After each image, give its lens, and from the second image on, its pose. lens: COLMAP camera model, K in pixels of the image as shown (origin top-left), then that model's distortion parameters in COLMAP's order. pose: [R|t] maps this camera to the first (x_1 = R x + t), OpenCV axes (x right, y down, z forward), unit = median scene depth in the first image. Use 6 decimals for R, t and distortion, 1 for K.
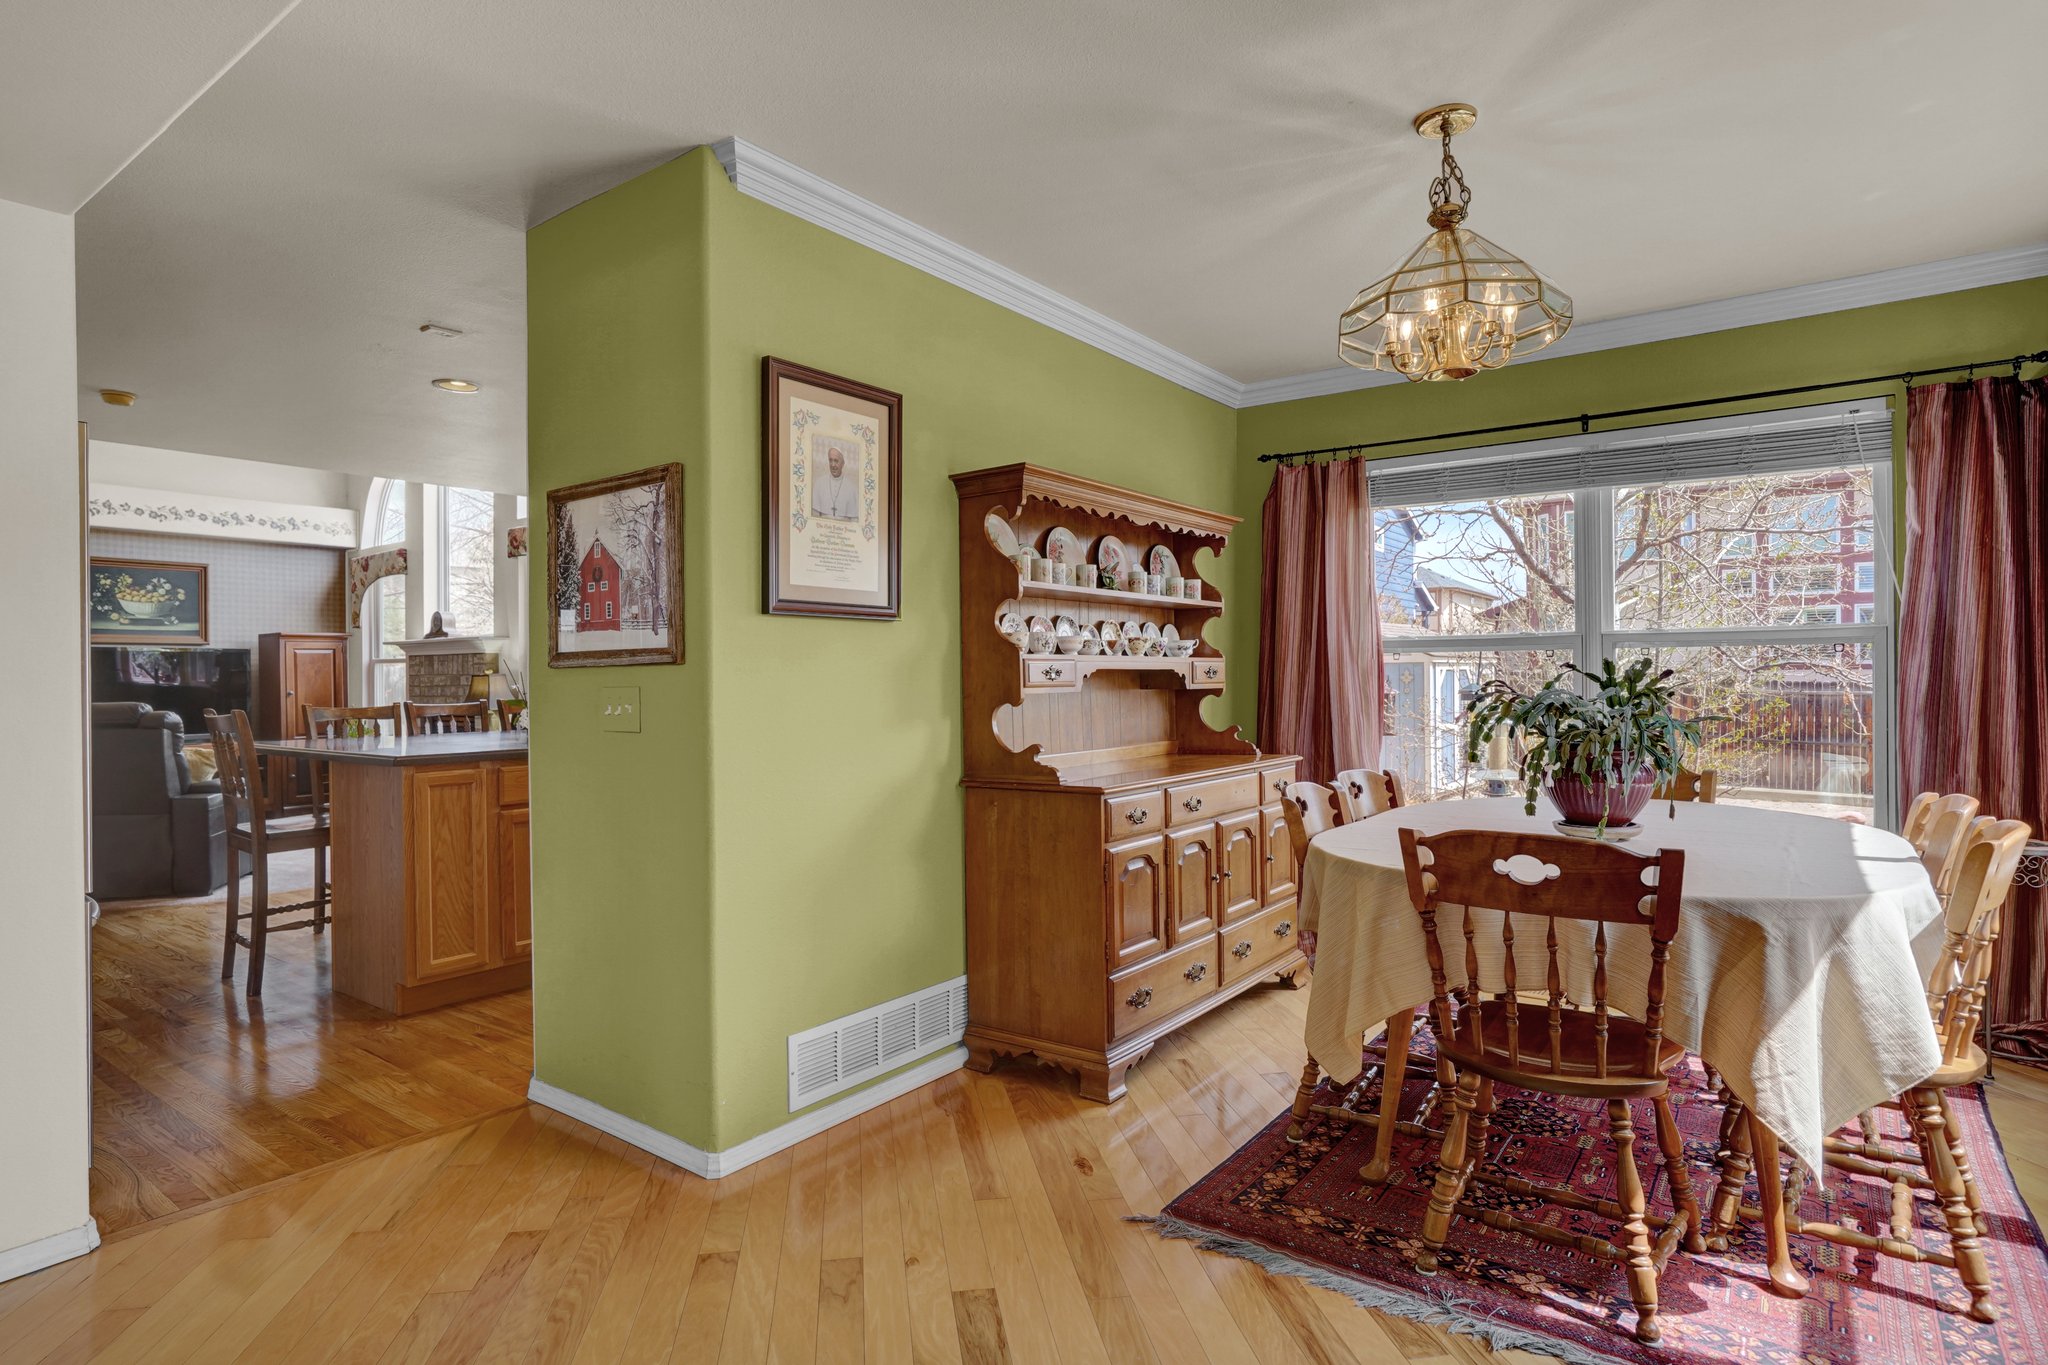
lens RADIAL K [[1088.2, 0, 1020.5], [0, 1088.2, 680.6], [0, 0, 1]] dist [-0.048403, 0.030403]
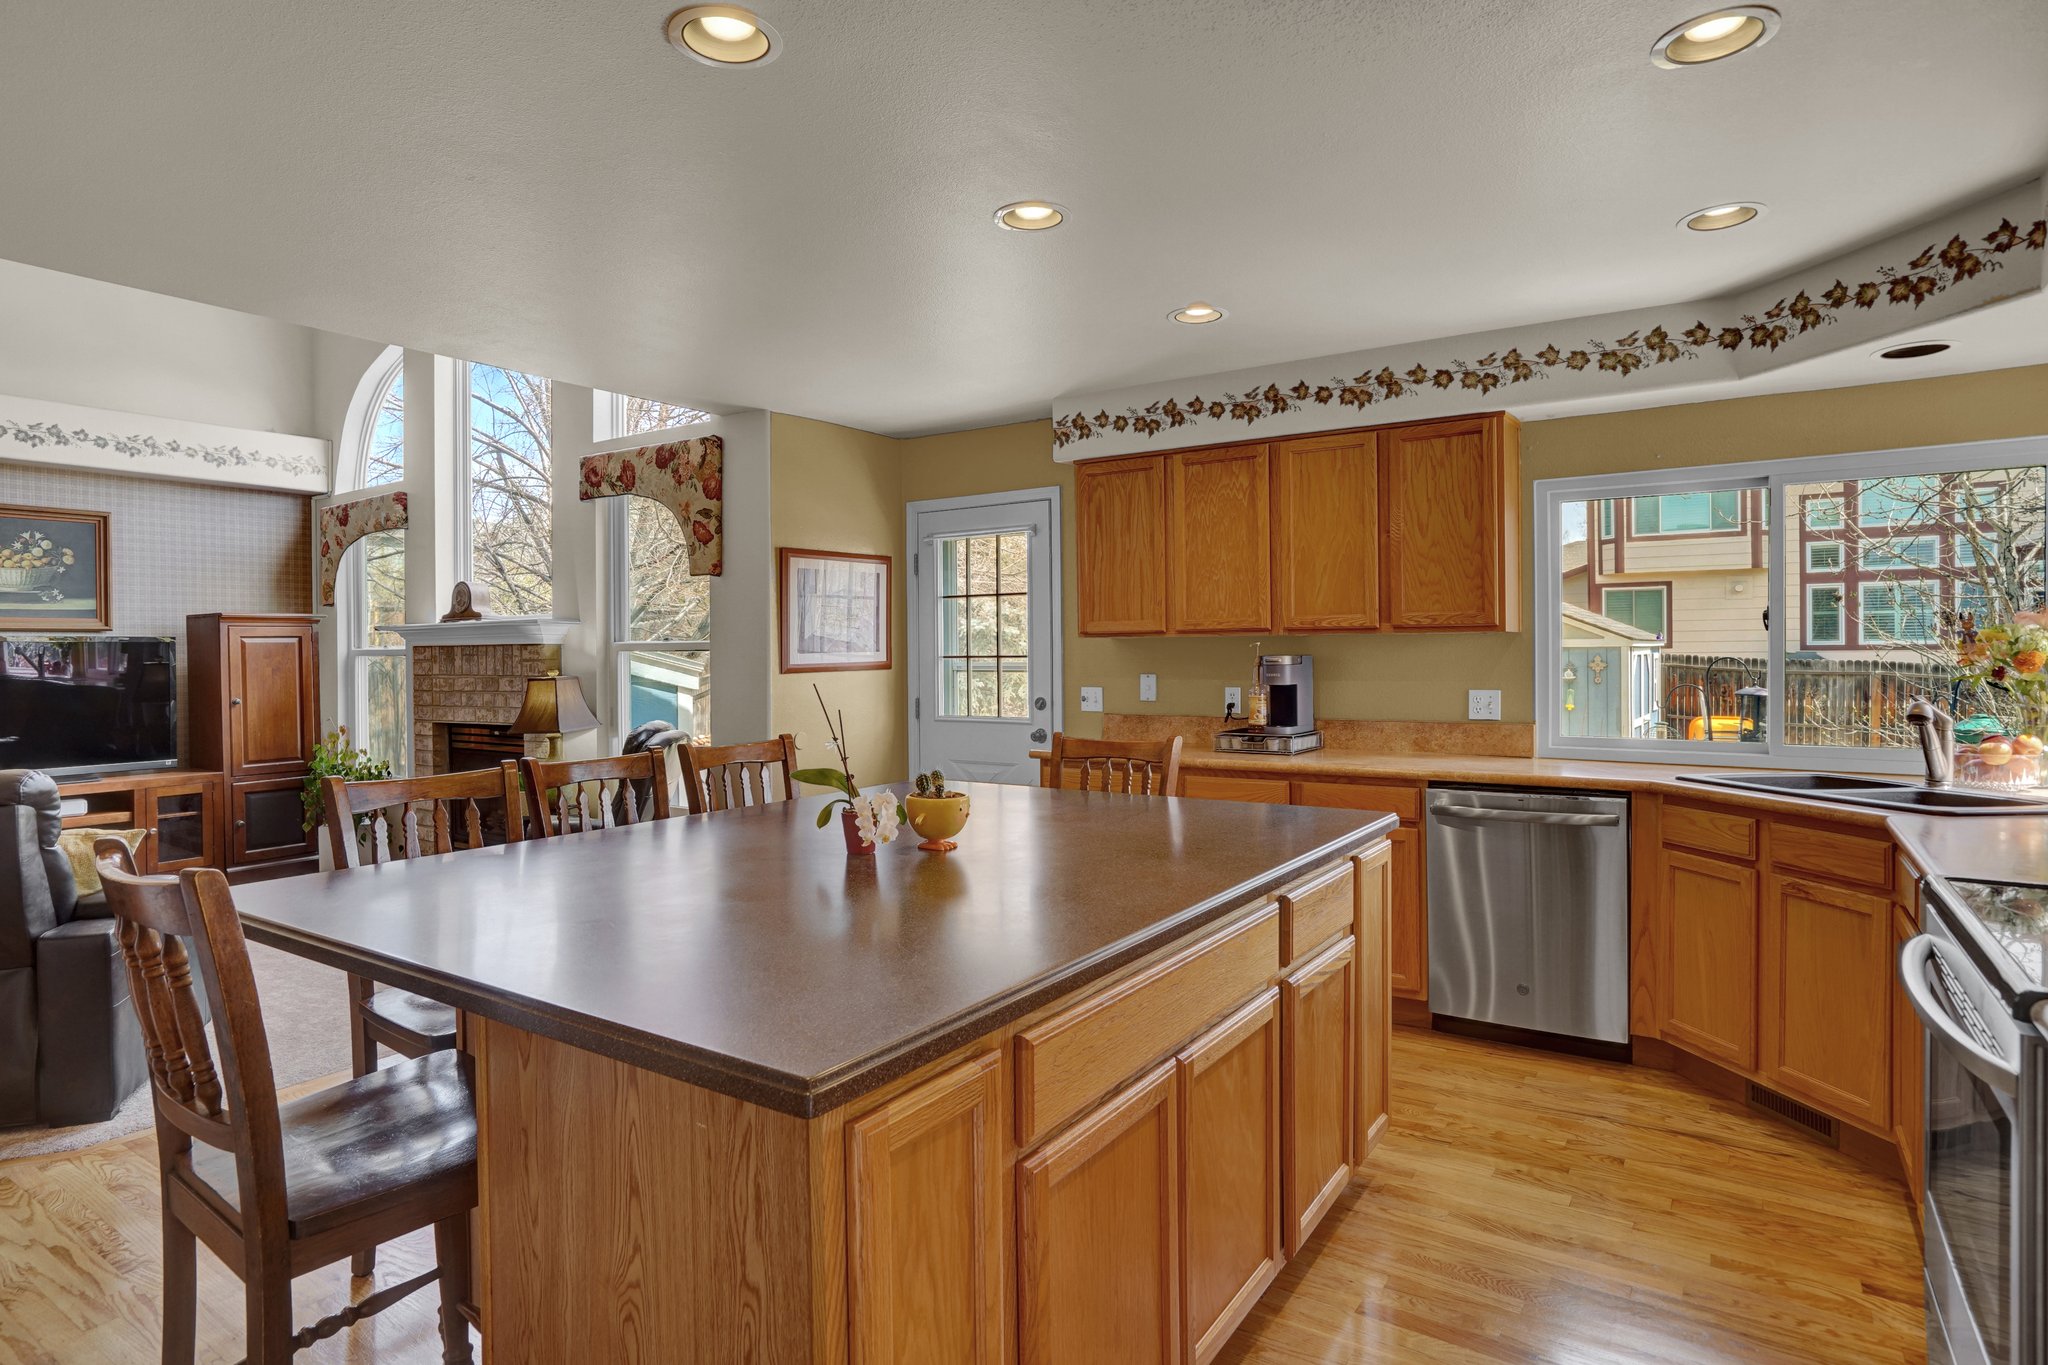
lens RADIAL K [[1088.2, 0, 1011.2], [0, 1088.2, 659.5], [0, 0, 1]] dist [-0.048403, 0.030403]
pose [[0.998726, -0.002041, 0.050414, -0.221417], [0.001879, 0.999993, 0.003271, -0.016408], [-0.050421, -0.003172, 0.998723, 0.292334]]
